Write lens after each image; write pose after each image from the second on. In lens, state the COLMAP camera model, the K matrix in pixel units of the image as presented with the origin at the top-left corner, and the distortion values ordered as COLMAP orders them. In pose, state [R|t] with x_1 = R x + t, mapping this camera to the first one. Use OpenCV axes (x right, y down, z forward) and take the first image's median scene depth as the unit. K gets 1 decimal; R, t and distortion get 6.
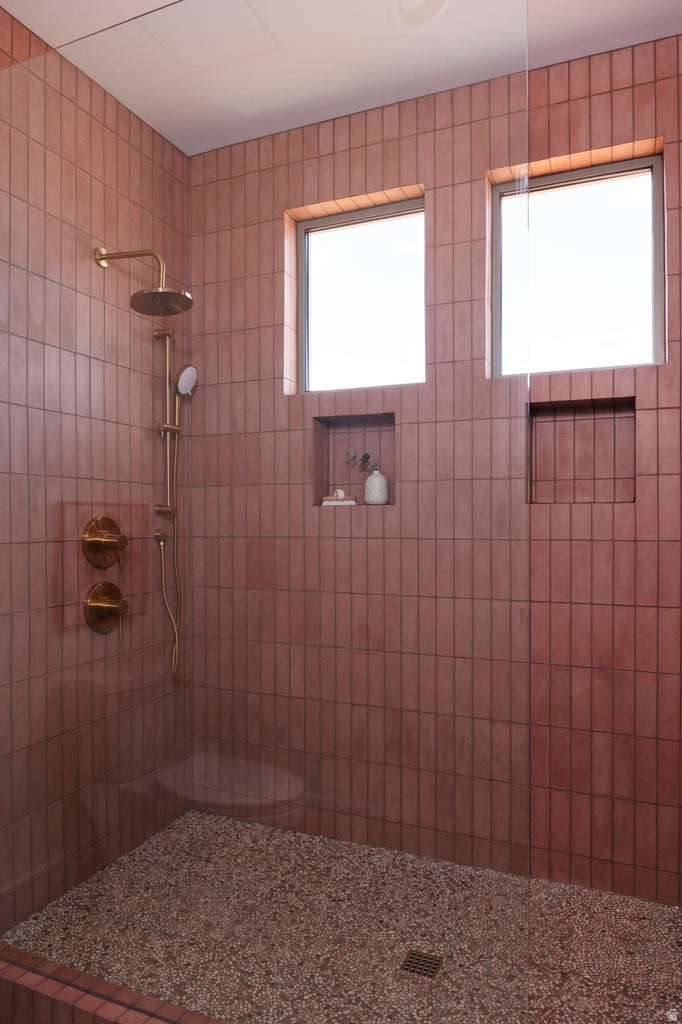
lens RADIAL K [[701.4, 0, 336.2], [0, 701.4, 513.9], [0, 0, 1]] dist [-0.005020, -0.007317]
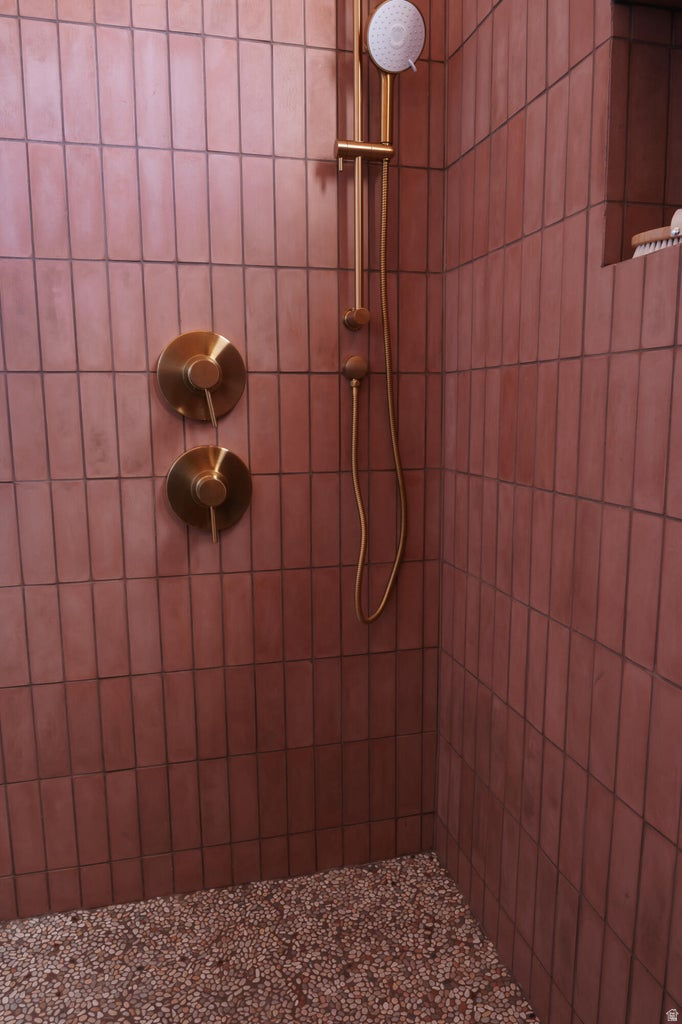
lens RADIAL K [[720.1, 0, 330.9], [0, 720.1, 520.5], [0, 0, 1]] dist [-0.007735, -0.009925]
pose [[0.602212, 0.125176, -0.788462, 0.195683], [0.010696, 0.986277, 0.164750, 0.056674], [0.798265, -0.107648, 0.592609, 0.668492]]
